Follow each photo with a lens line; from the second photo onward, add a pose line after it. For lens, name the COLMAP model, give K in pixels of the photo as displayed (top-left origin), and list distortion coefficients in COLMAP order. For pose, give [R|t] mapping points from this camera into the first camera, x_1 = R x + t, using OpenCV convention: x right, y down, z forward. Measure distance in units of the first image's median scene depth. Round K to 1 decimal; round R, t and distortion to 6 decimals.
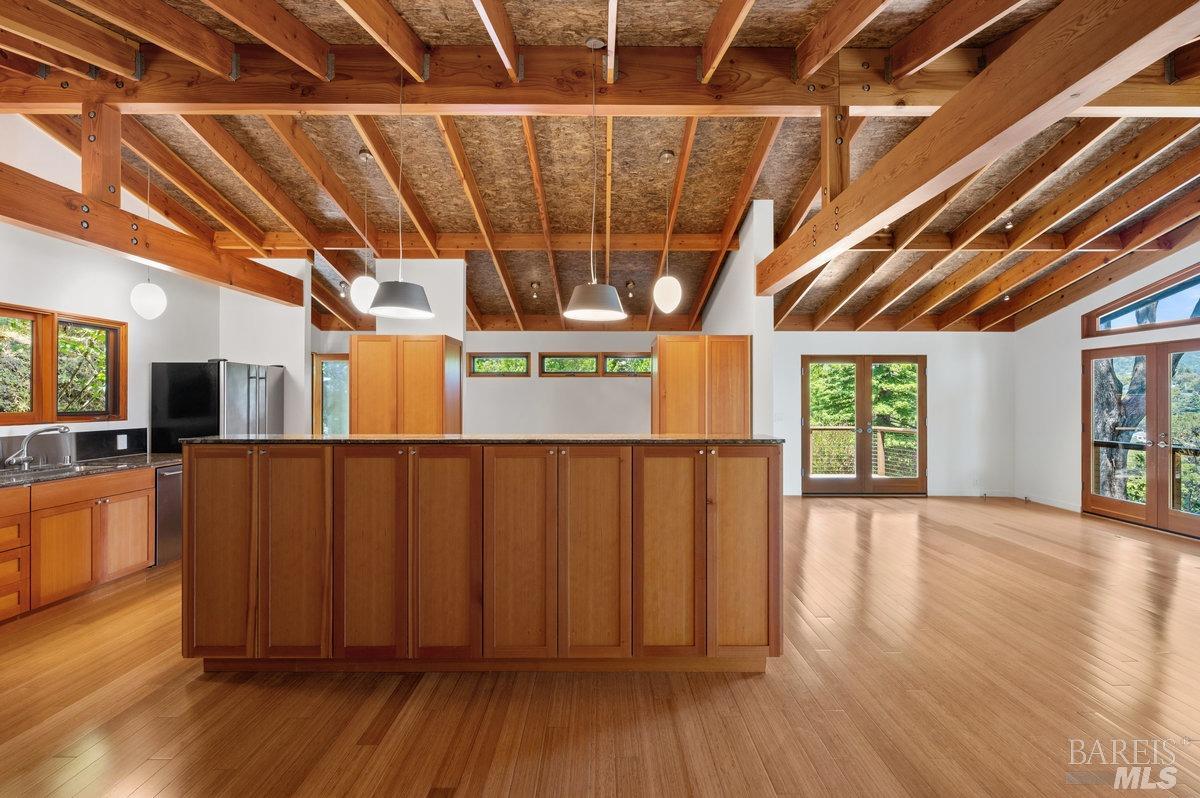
lens RADIAL K [[547.9, 0, 601.0], [0, 547.9, 397.6], [0, 0, 1]] dist [-0.000471, -0.000900]
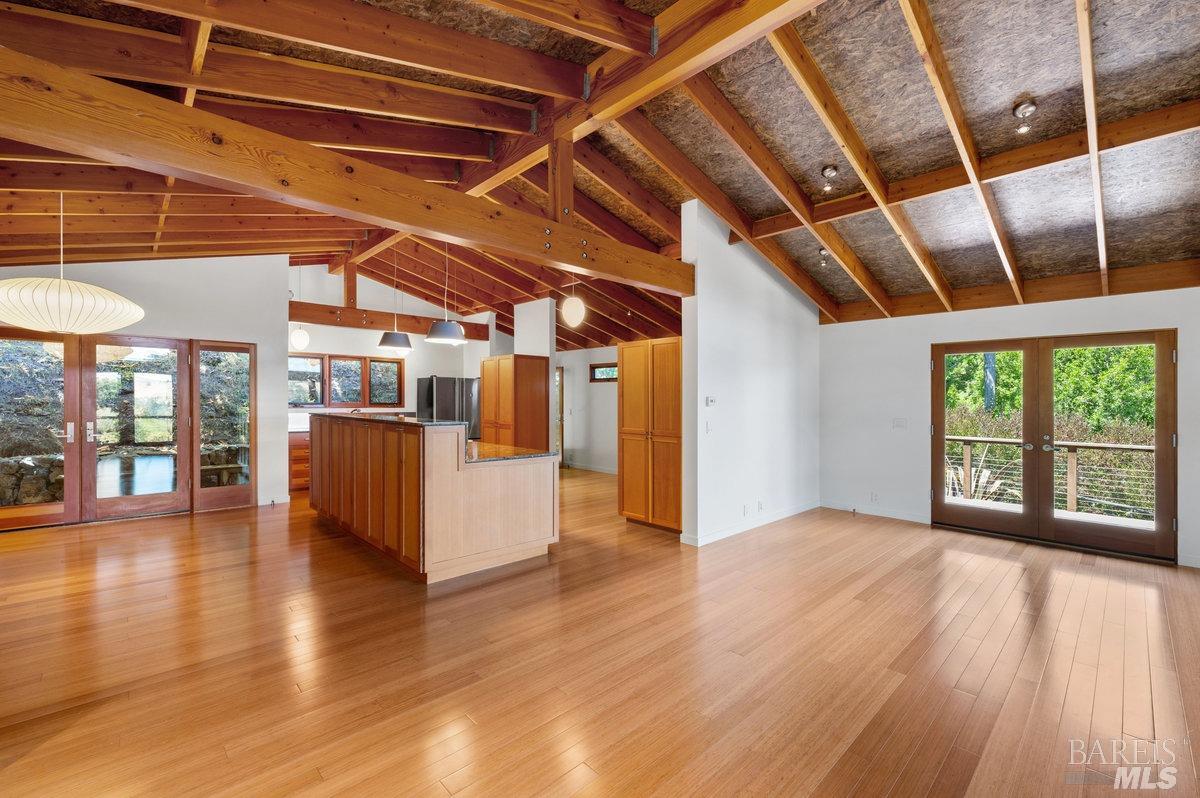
lens RADIAL K [[508.3, 0, 598.5], [0, 508.3, 401.6], [0, 0, 1]] dist [0.000895, -0.000399]
pose [[0.675778, 0.010465, -0.737031, 0.717748], [-0.004377, 0.999939, 0.010185, -0.002217], [0.737092, -0.003657, 0.675782, 0.200455]]
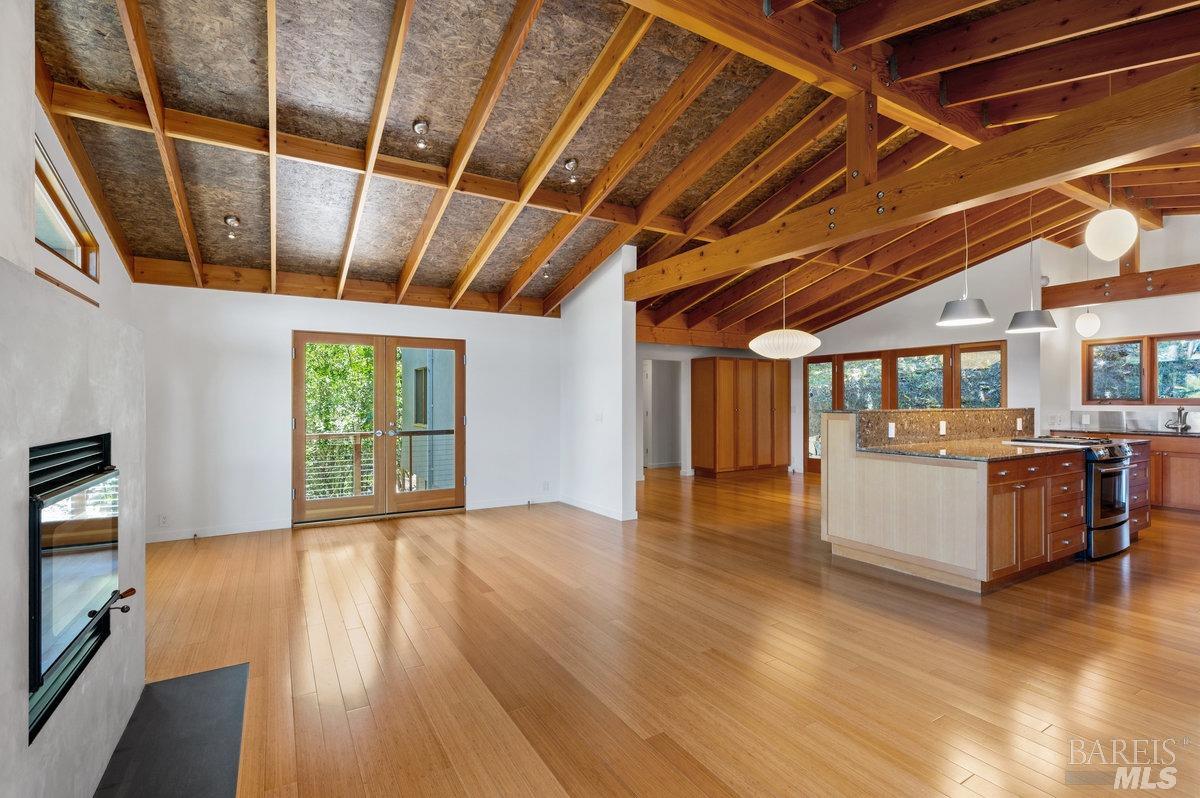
lens RADIAL K [[547.9, 0, 596.6], [0, 547.9, 401.0], [0, 0, 1]] dist [-0.000471, -0.000900]
pose [[-0.873542, 0.002049, -0.486745, 0.767808], [0.006013, 0.999960, -0.006582, 0.021843], [0.486712, -0.008677, -0.873520, 0.943156]]
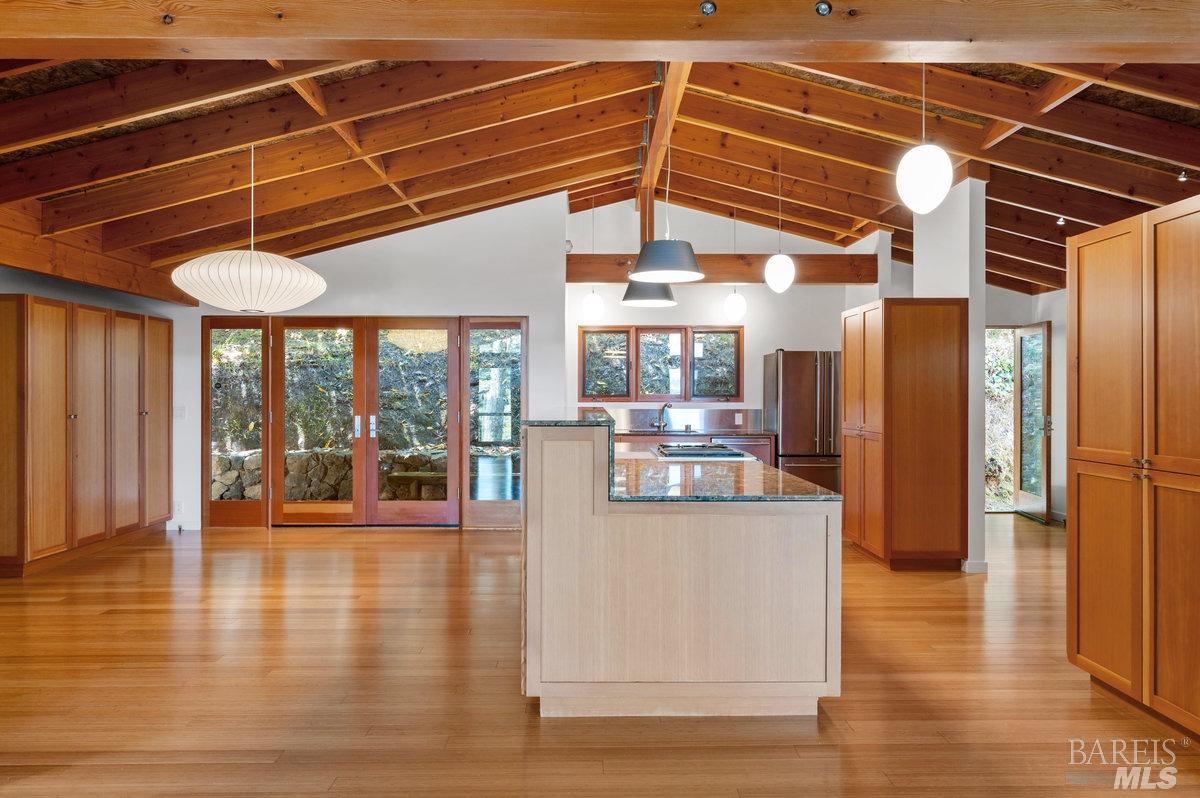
lens RADIAL K [[726.8, 0, 597.3], [0, 726.8, 398.0], [0, 0, 1]] dist [-0.001605, 0.000506]
pose [[-0.013814, 0.006620, -0.999883, 0.606867], [0.005901, 0.999961, 0.006539, 0.013078], [0.999887, -0.005810, -0.013852, 0.501243]]
